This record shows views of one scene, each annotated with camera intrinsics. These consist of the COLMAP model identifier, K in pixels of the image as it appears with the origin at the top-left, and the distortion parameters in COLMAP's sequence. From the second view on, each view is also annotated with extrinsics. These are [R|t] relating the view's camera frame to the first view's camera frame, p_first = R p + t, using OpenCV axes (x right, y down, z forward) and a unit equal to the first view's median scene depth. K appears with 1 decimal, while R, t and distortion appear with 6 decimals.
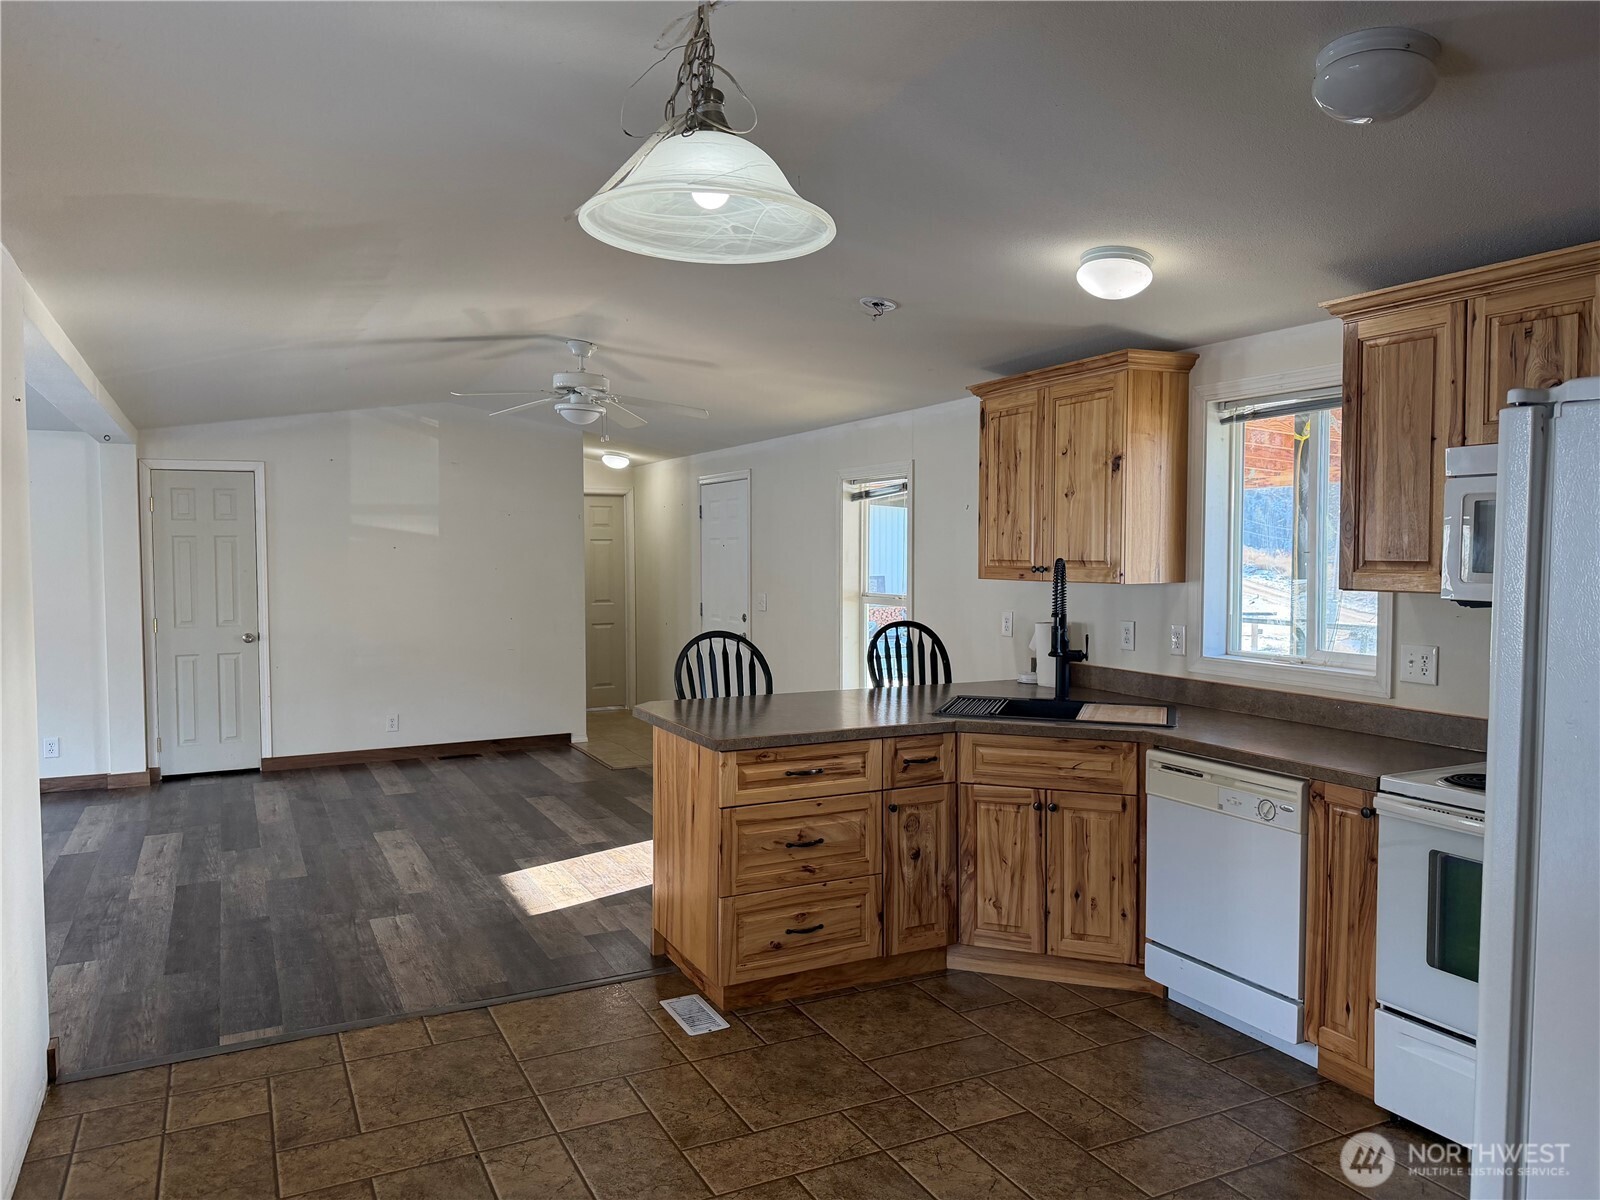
lens RADIAL K [[1118.3, 0, 786.7], [0, 1118.3, 594.0], [0, 0, 1]] dist [0.087861, -0.114872]
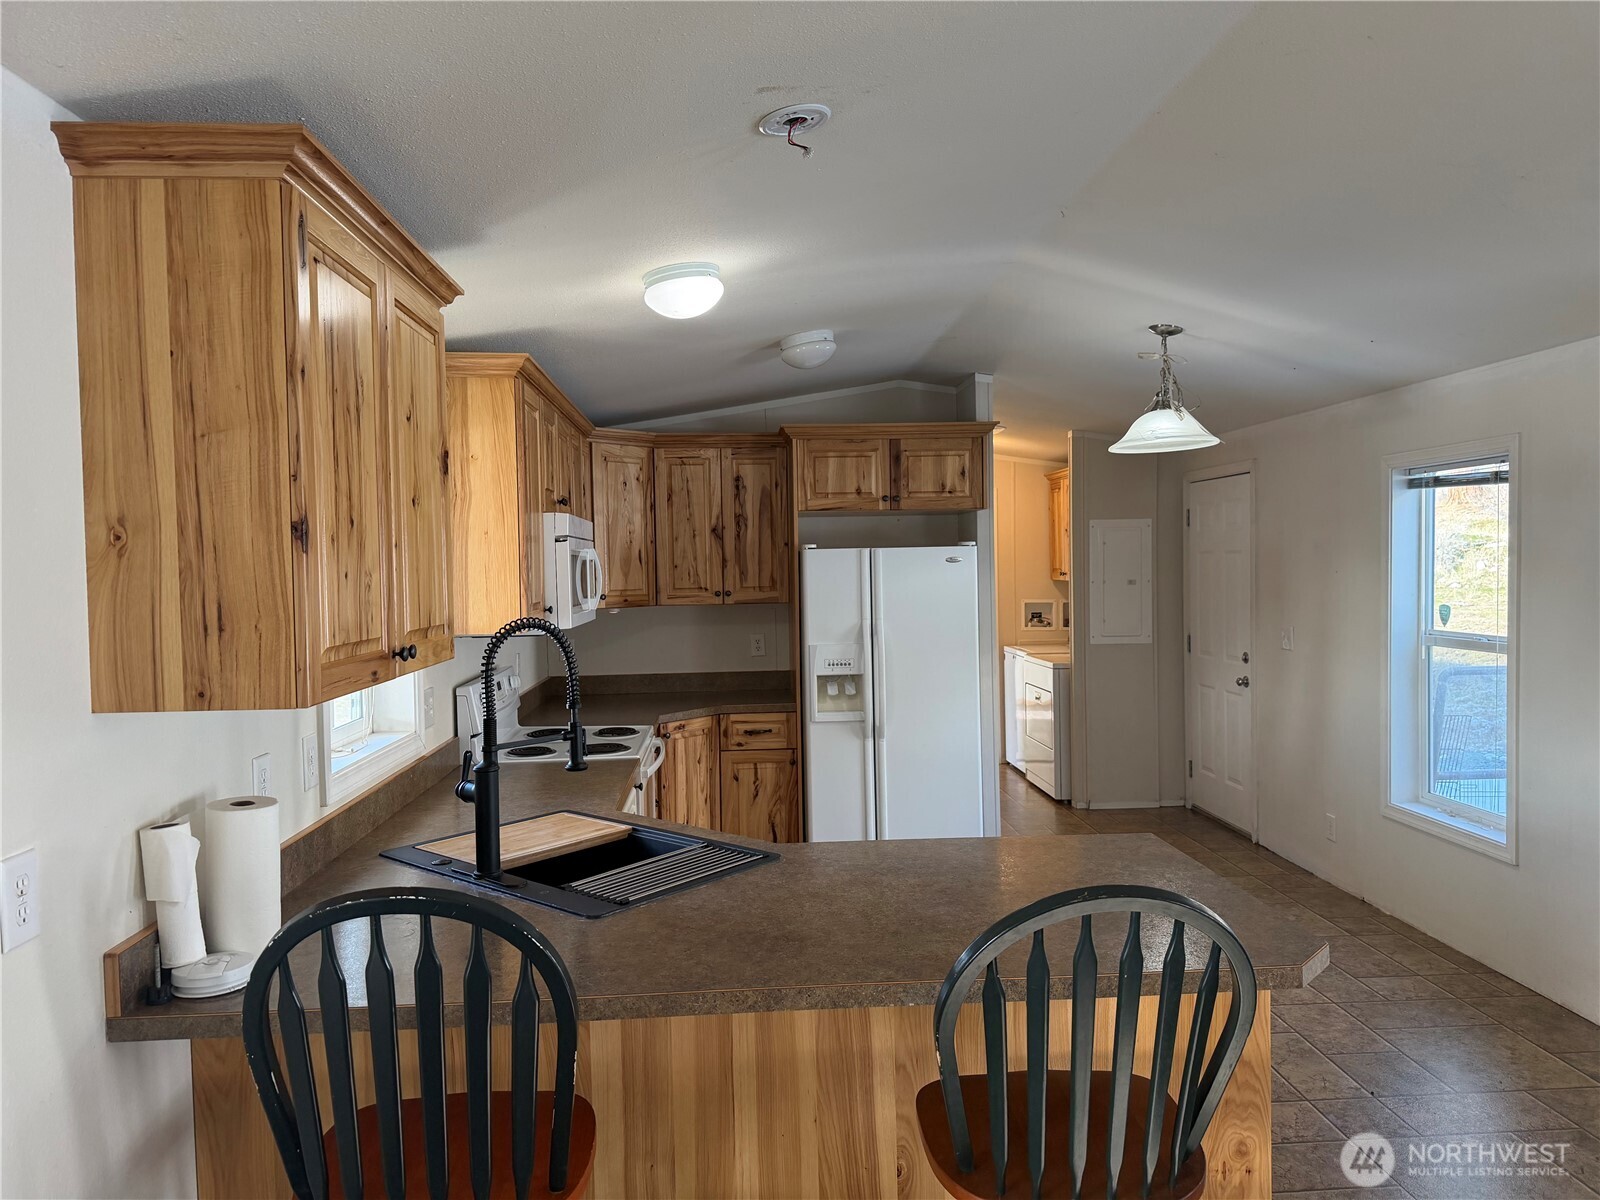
lens RADIAL K [[1118.3, 0, 796.6], [0, 1118.3, 607.9], [0, 0, 1]] dist [0.087861, -0.114872]
pose [[-0.922262, 0.003501, 0.386550, -0.111301], [0.035365, 0.996530, 0.075352, -0.072909], [-0.384944, 0.083165, -0.919185, 1.416228]]
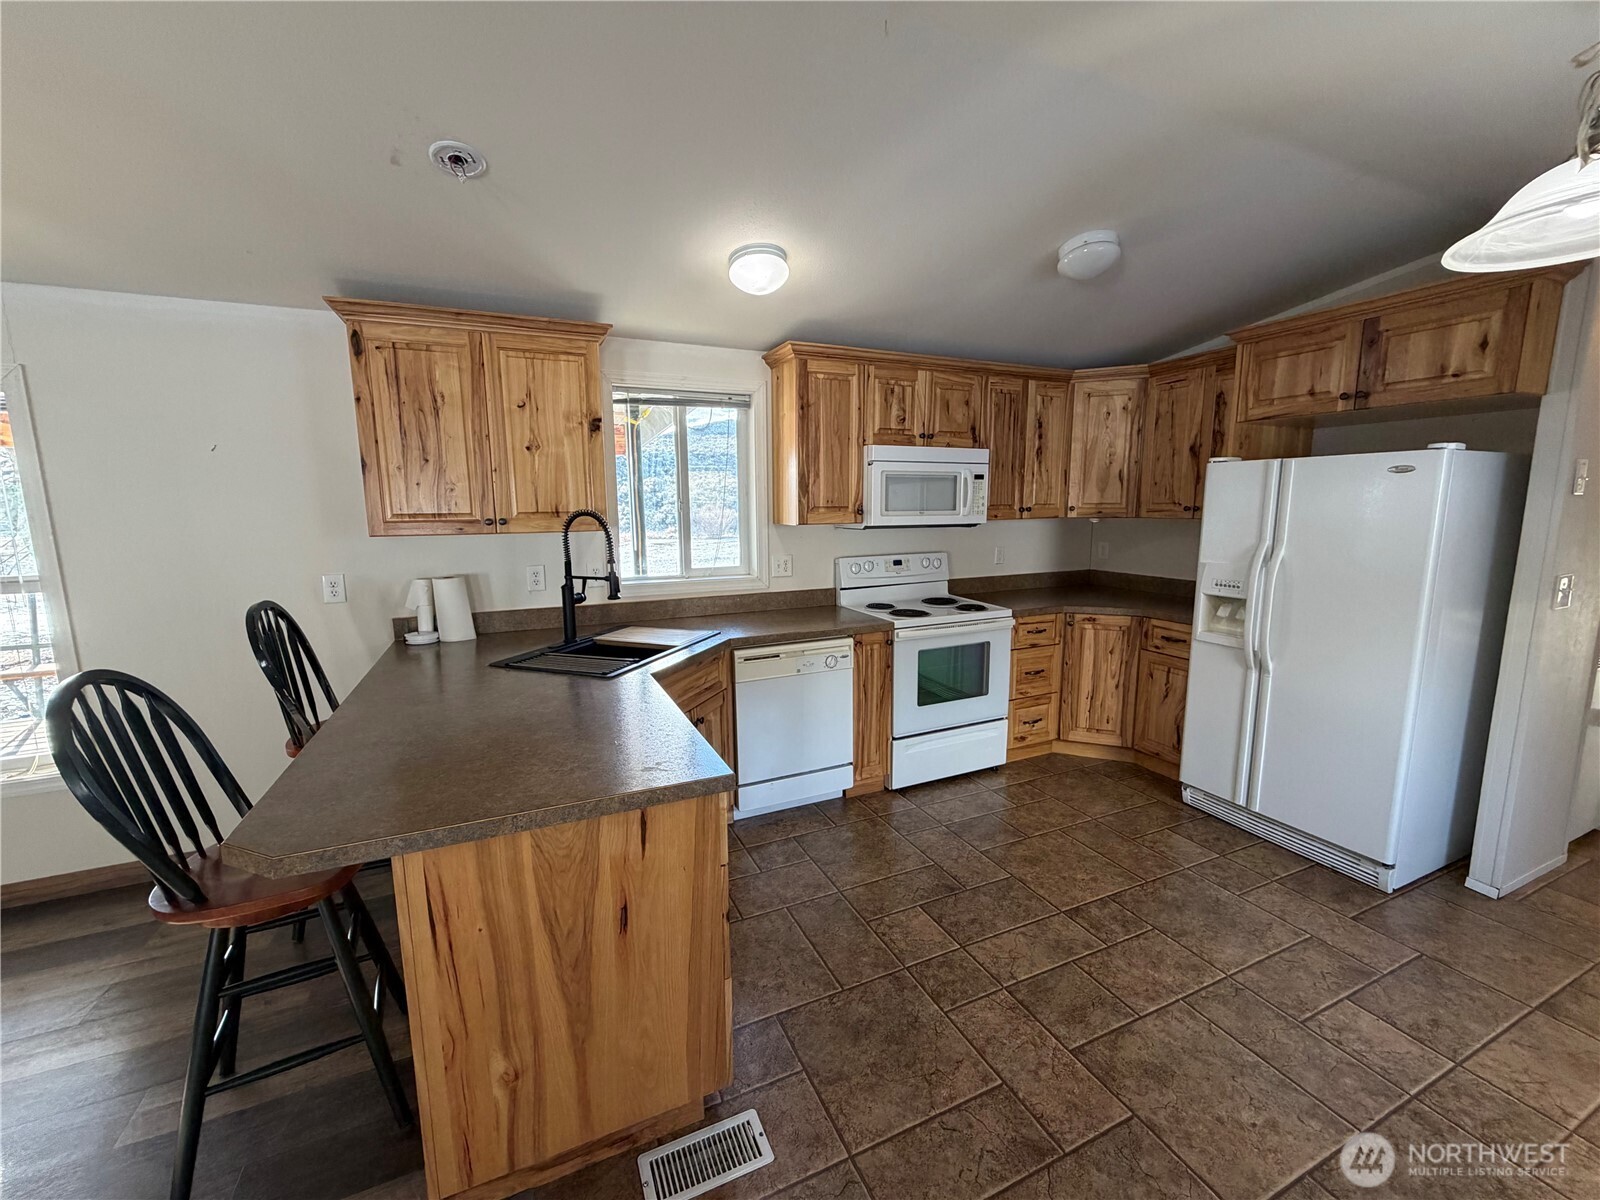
lens RADIAL K [[637.1, 0, 794.0], [0, 637.1, 599.2], [0, 0, 1]] dist [0.000088, 0.000327]
pose [[0.039975, -0.149561, 0.987944, -0.342171], [0.048147, 0.987874, 0.147603, -0.025775], [-0.998040, 0.041666, 0.046692, 0.738452]]
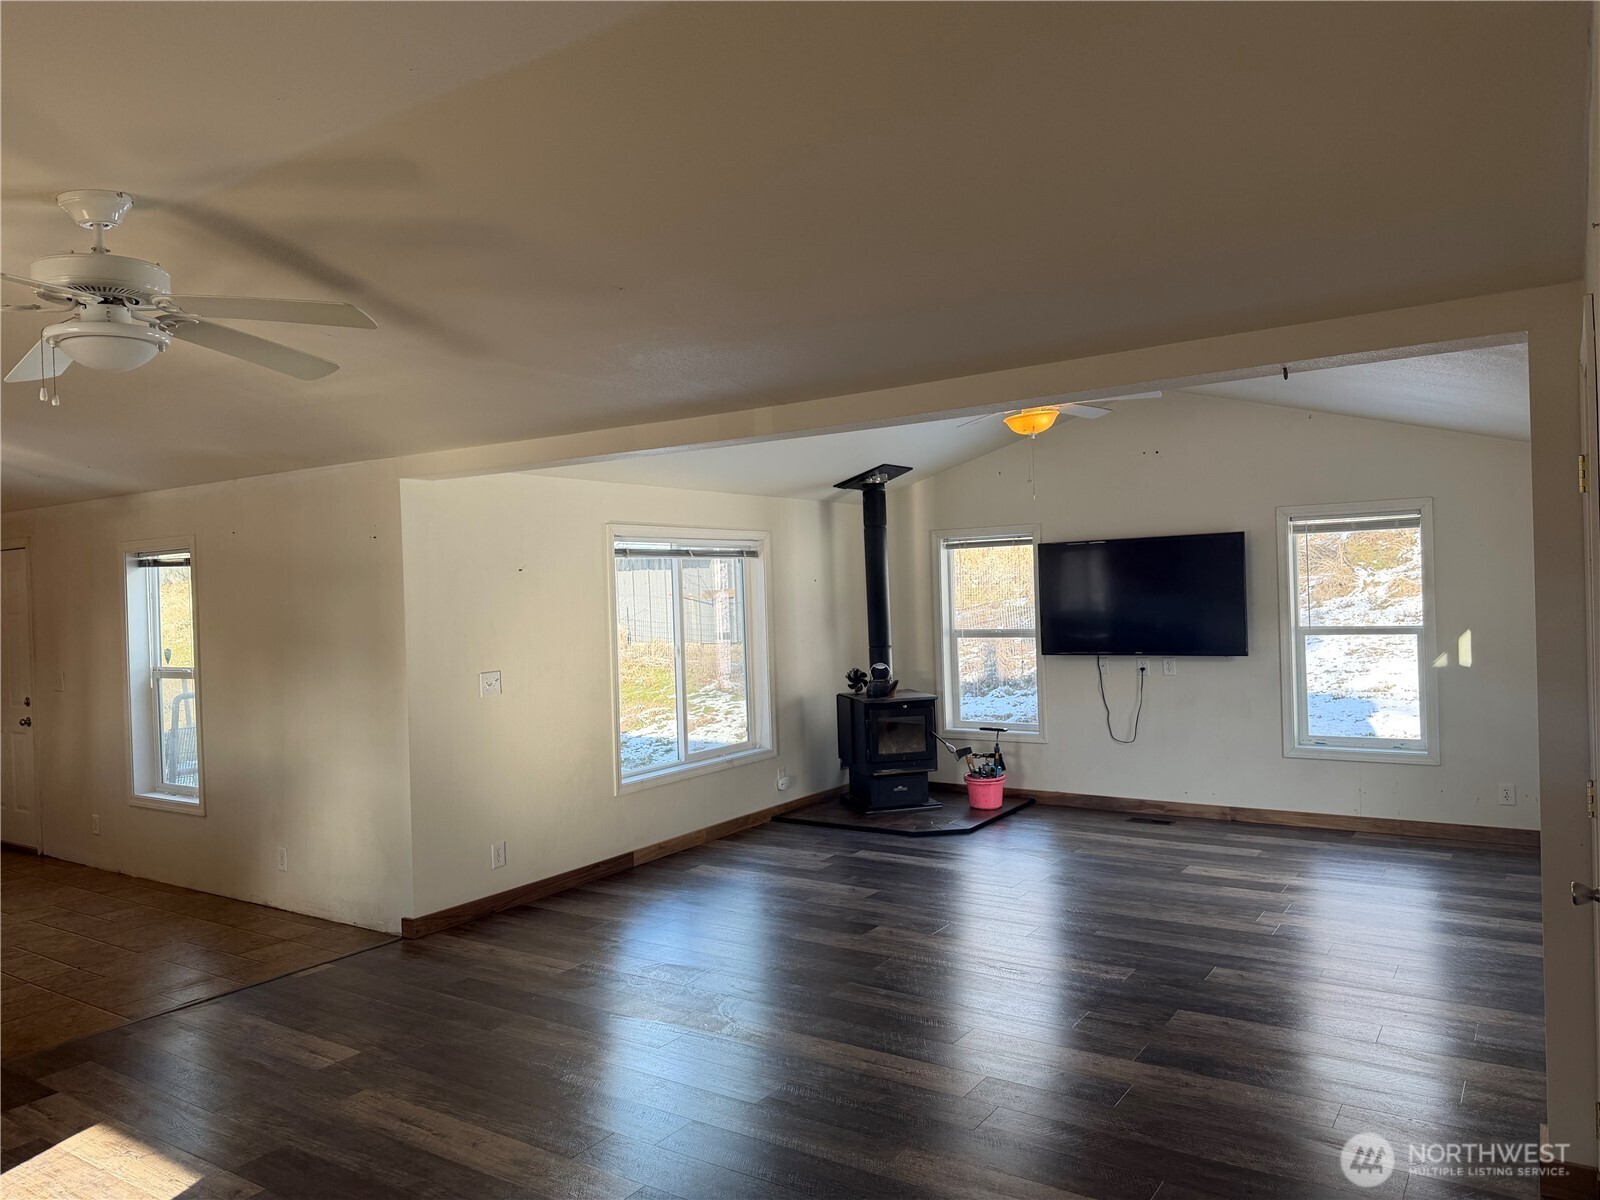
lens RADIAL K [[1118.3, 0, 804.6], [0, 1118.3, 599.4], [0, 0, 1]] dist [0.087861, -0.114872]
pose [[-0.866515, 0.033714, -0.498010, -0.244393], [0.014534, 0.998998, 0.042341, -0.091829], [0.498939, 0.029451, -0.866137, 1.939318]]
